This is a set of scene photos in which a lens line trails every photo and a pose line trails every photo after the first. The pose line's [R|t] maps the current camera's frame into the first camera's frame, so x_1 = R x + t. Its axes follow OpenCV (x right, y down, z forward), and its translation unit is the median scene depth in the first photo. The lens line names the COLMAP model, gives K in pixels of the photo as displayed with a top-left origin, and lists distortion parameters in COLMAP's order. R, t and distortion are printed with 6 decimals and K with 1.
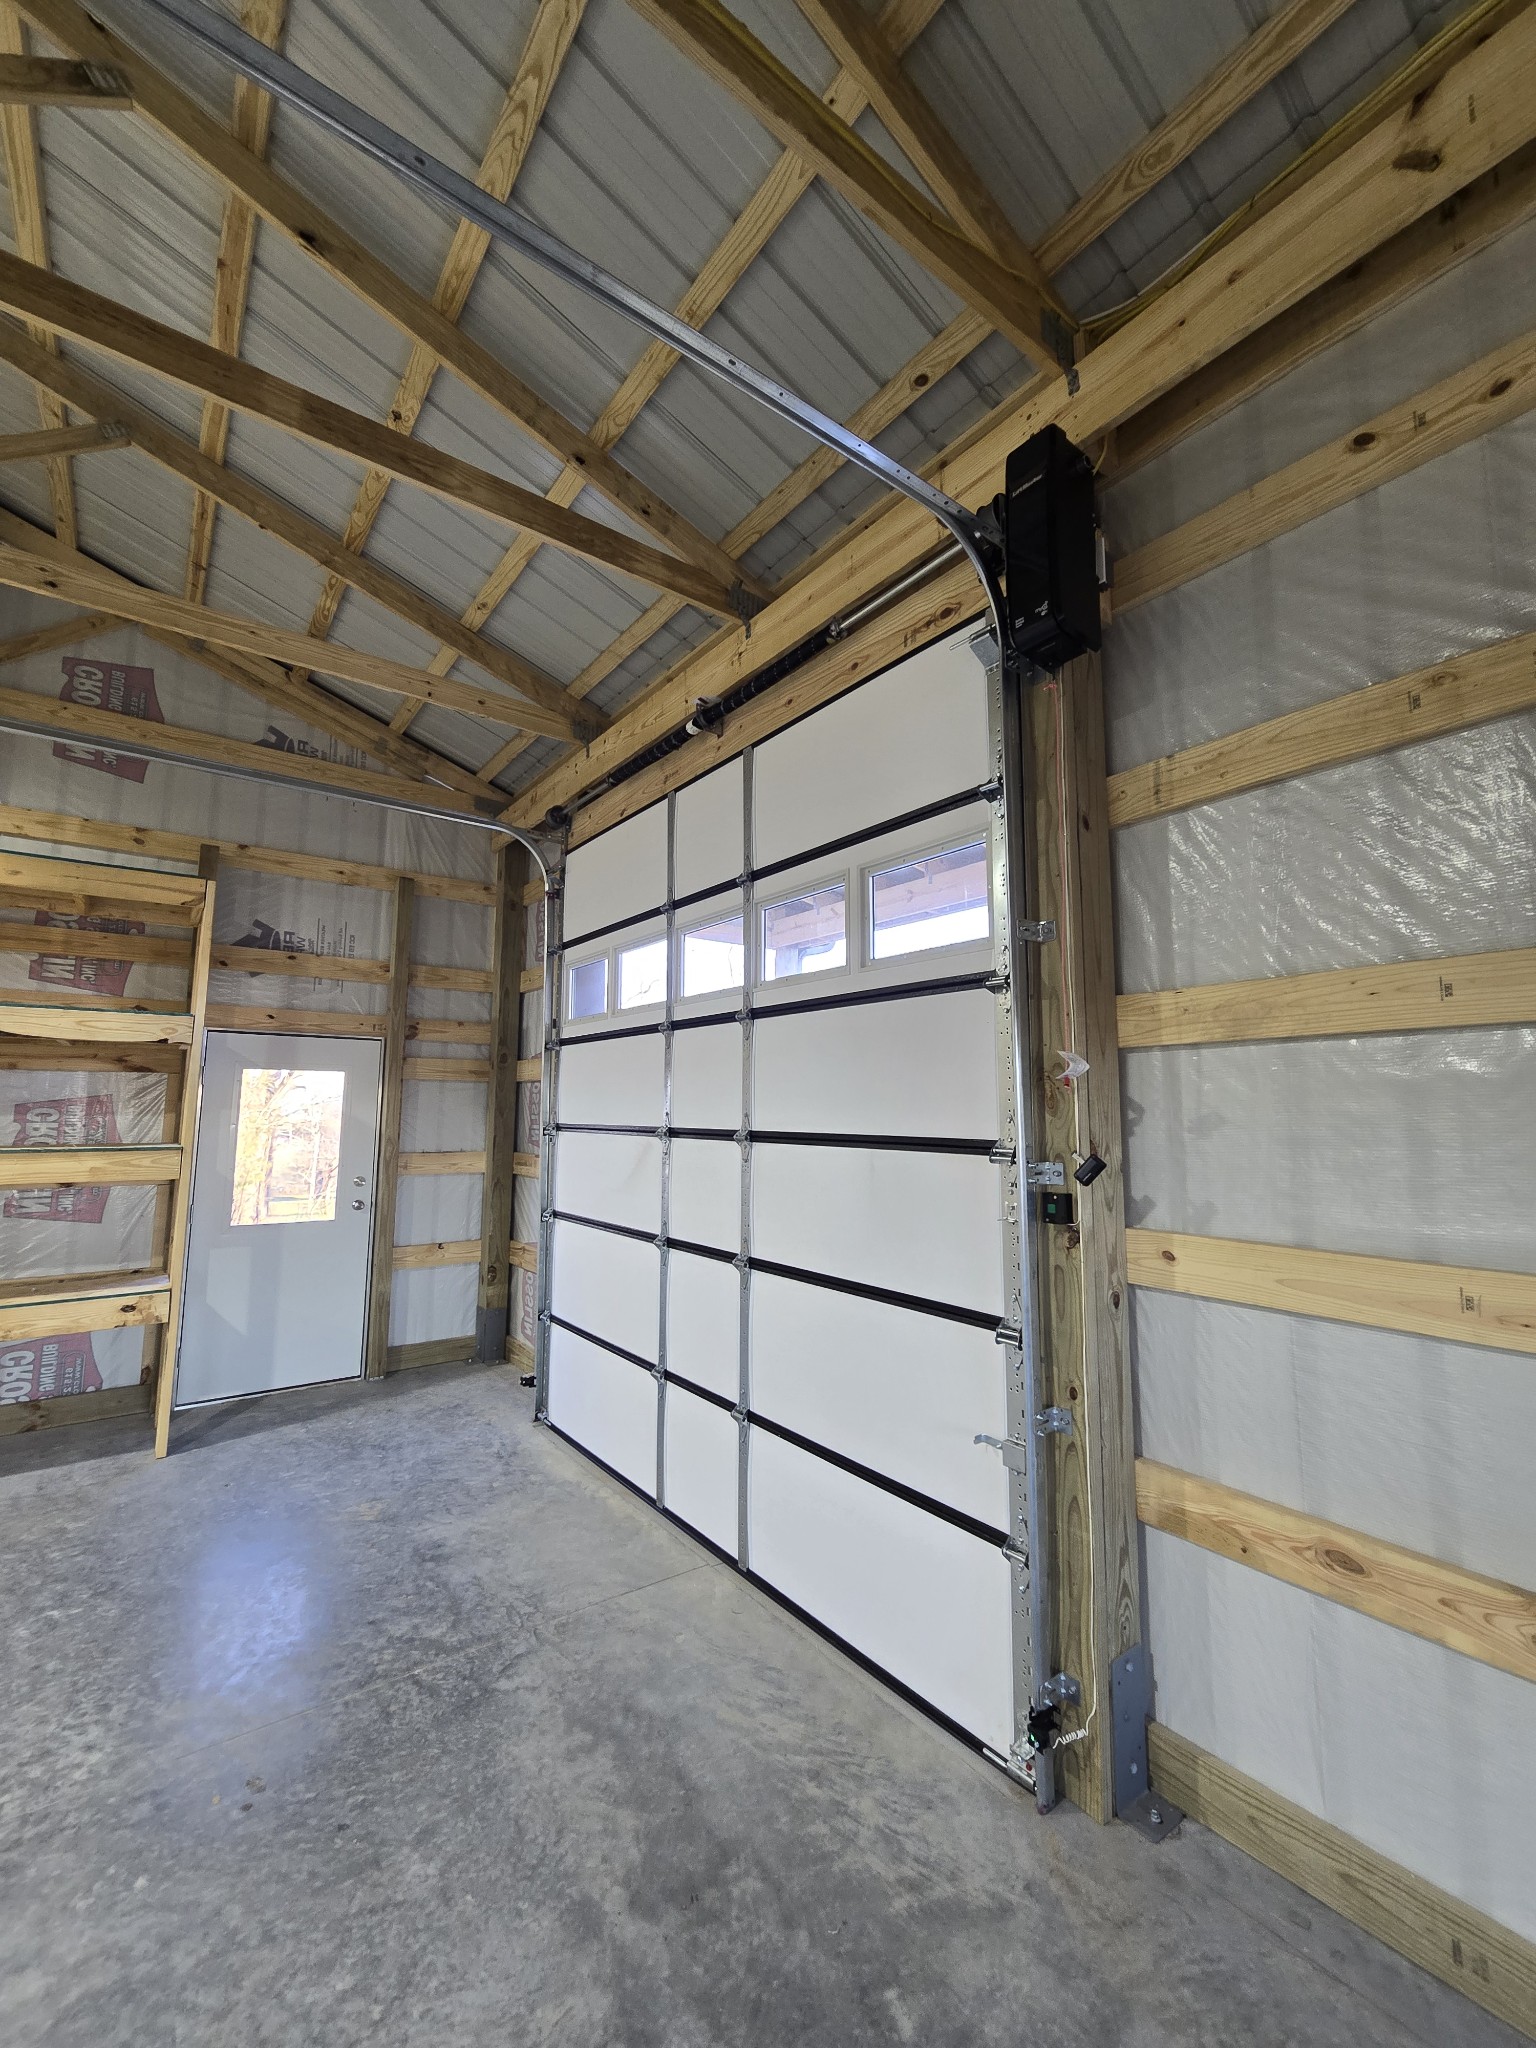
lens RADIAL K [[841.4, 0, 769.6], [0, 841.4, 1013.9], [0, 0, 1]] dist [-0.003157, 0.000257]
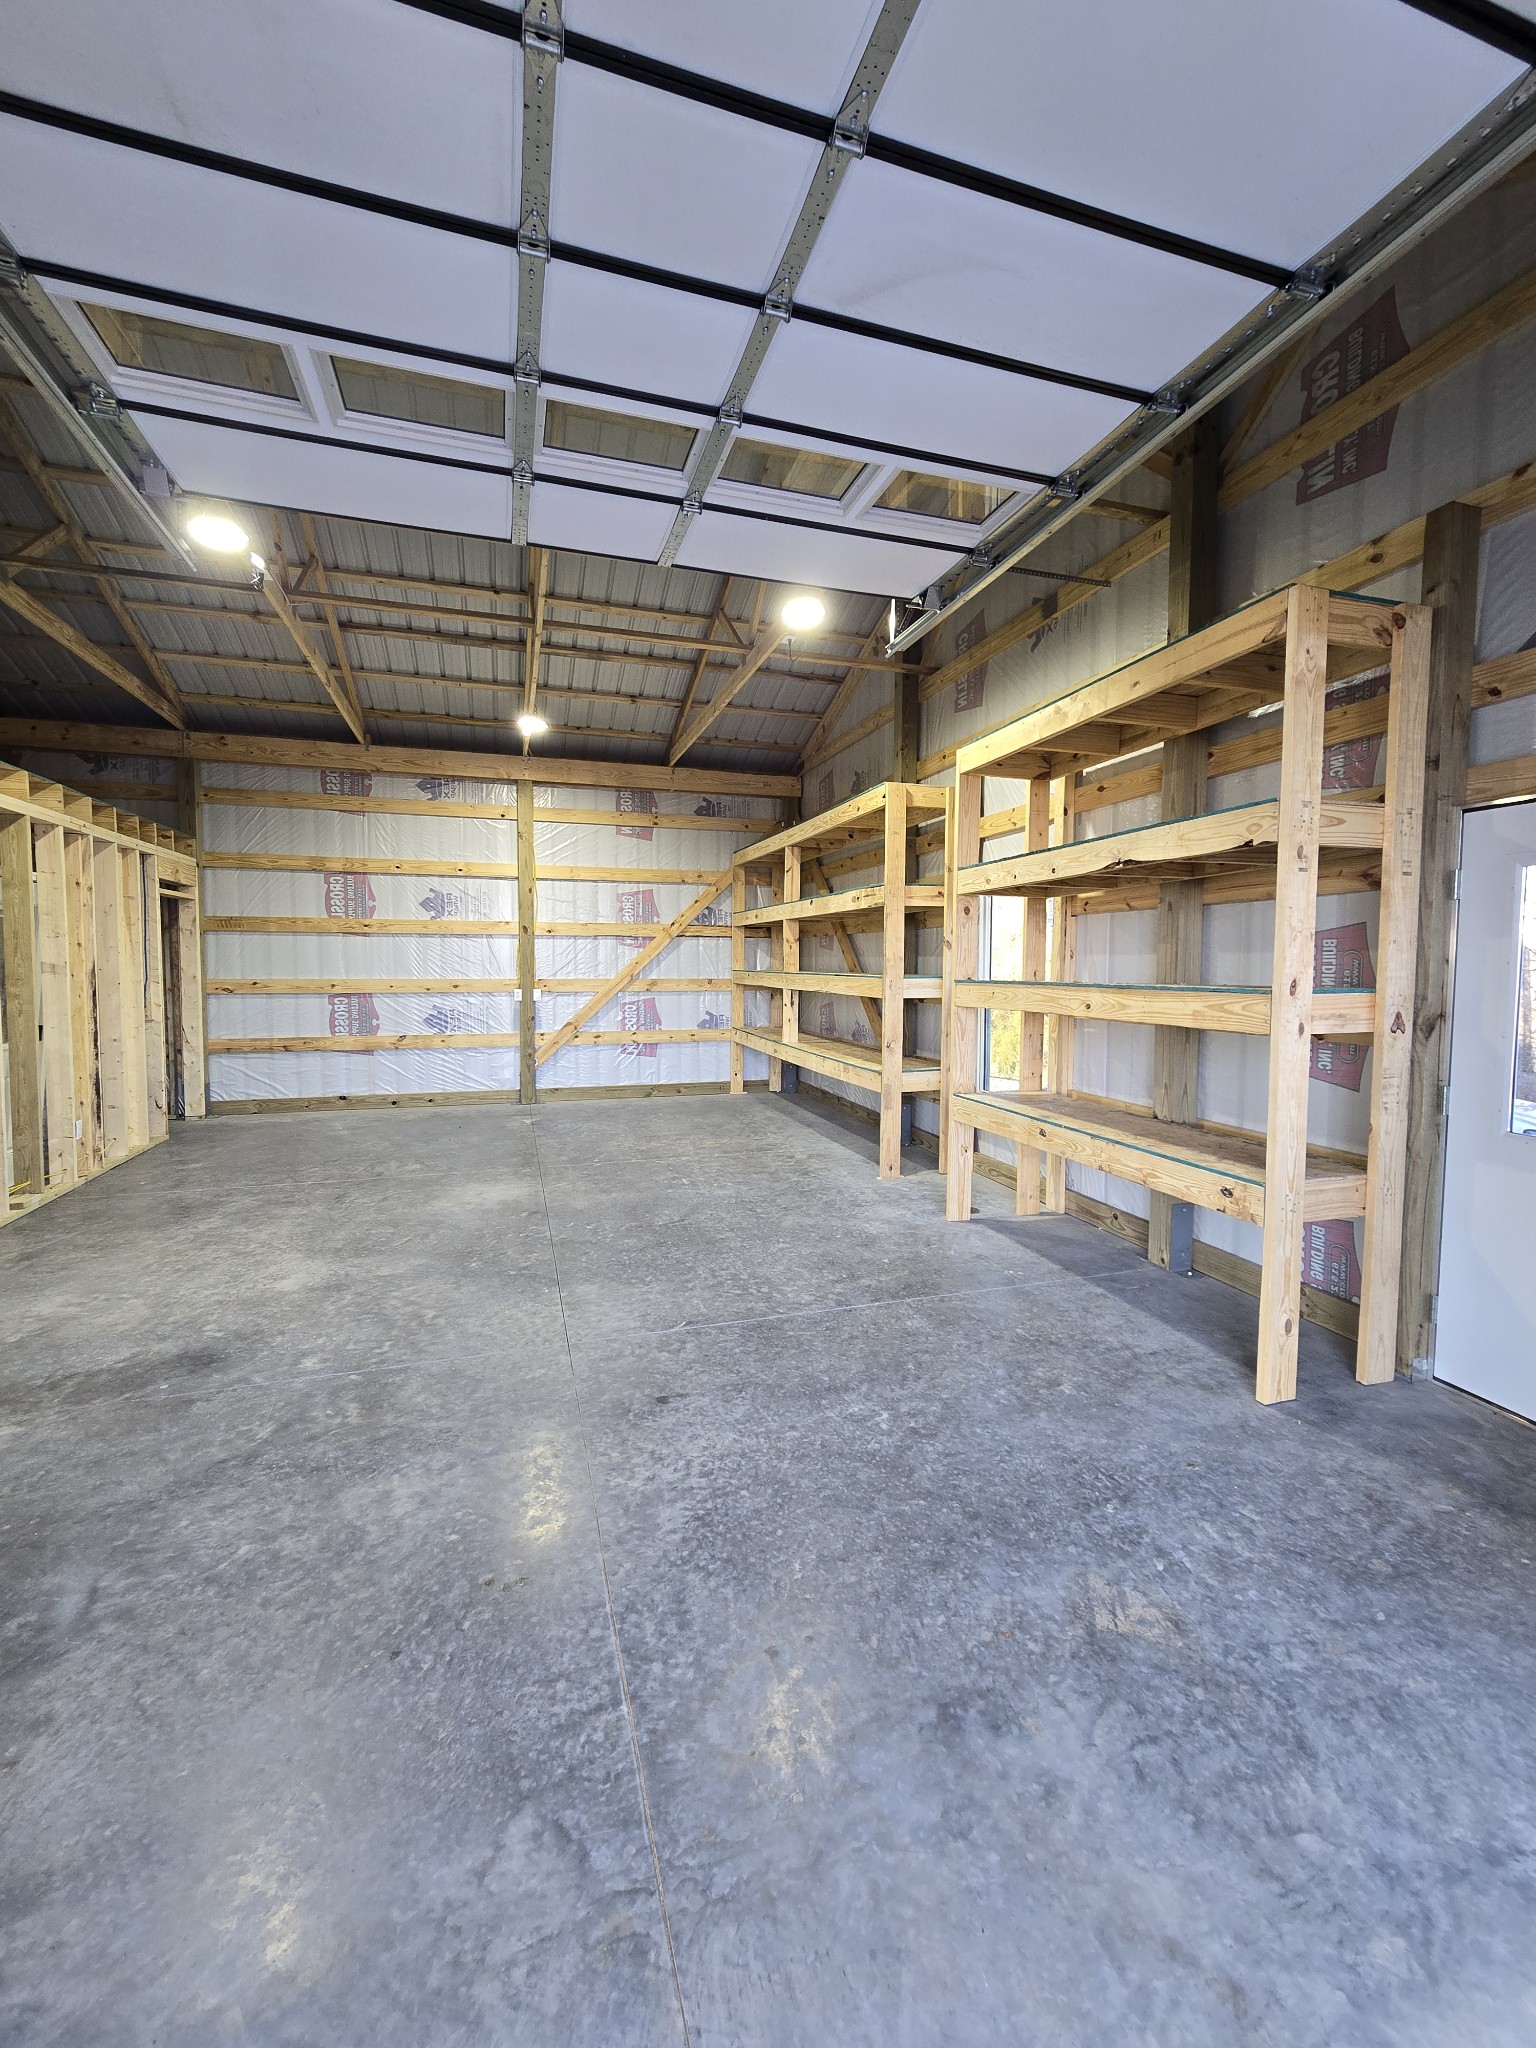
lens RADIAL K [[841.4, 0, 769.6], [0, 841.4, 1013.9], [0, 0, 1]] dist [-0.003157, 0.000257]
pose [[-0.335365, 0.045949, -0.940967, 0.126470], [0.103578, 0.994553, 0.011650, 0.154717], [0.936377, -0.093556, -0.338298, 1.030508]]
